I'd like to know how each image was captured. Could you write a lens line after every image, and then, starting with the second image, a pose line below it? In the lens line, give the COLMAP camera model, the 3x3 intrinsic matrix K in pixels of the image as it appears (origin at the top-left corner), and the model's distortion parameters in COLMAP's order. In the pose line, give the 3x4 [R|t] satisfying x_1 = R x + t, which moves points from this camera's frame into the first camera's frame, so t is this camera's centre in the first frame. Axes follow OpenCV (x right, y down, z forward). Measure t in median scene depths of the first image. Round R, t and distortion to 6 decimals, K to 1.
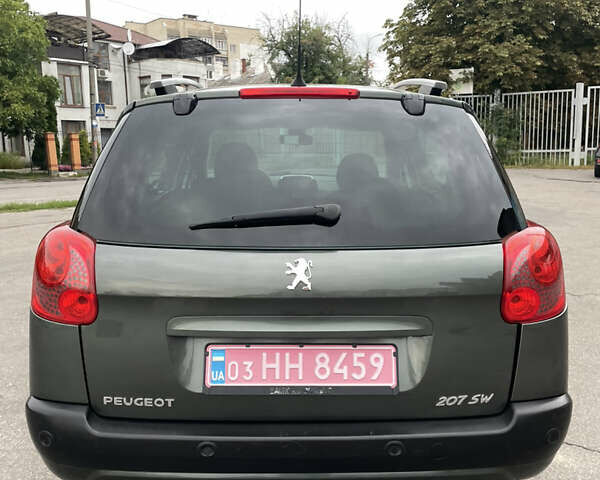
lens RADIAL K [[613.5, 0, 297.5], [0, 613.5, 234.5], [0, 0, 1]] dist [0.054645, 0.000000]
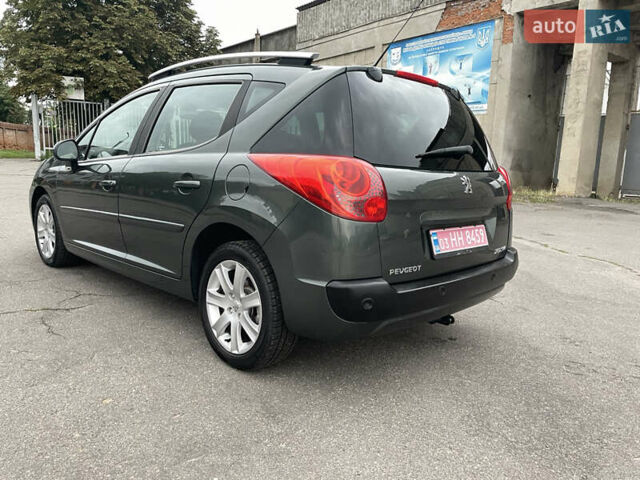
lens RADIAL K [[484.9, 0, 322.1], [0, 484.9, 246.9], [0, 0, 1]] dist [0.063160, -0.076356]
pose [[0.712494, -0.088791, 0.696038, -1.212618], [0.053422, 0.995946, 0.072365, 0.113386], [-0.699642, -0.014376, 0.714349, 0.282356]]
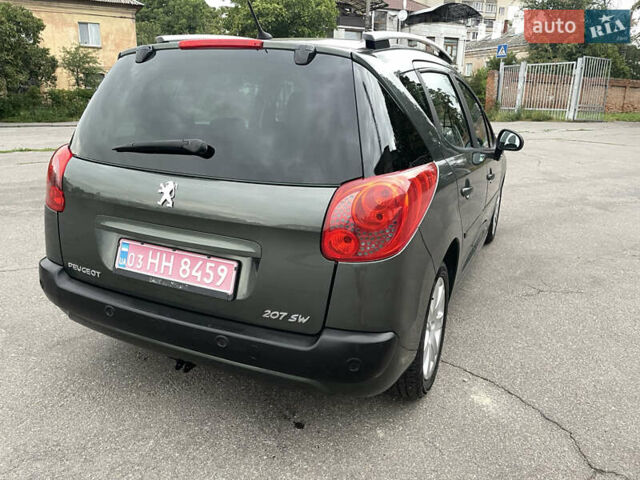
lens RADIAL K [[484.9, 0, 320.9], [0, 484.9, 238.3], [0, 0, 1]] dist [0.063160, -0.076356]
pose [[0.901837, 0.148131, -0.405891, 0.678455], [-0.091716, 0.983617, 0.155194, -0.028531], [0.422230, -0.102733, 0.900648, 0.210475]]
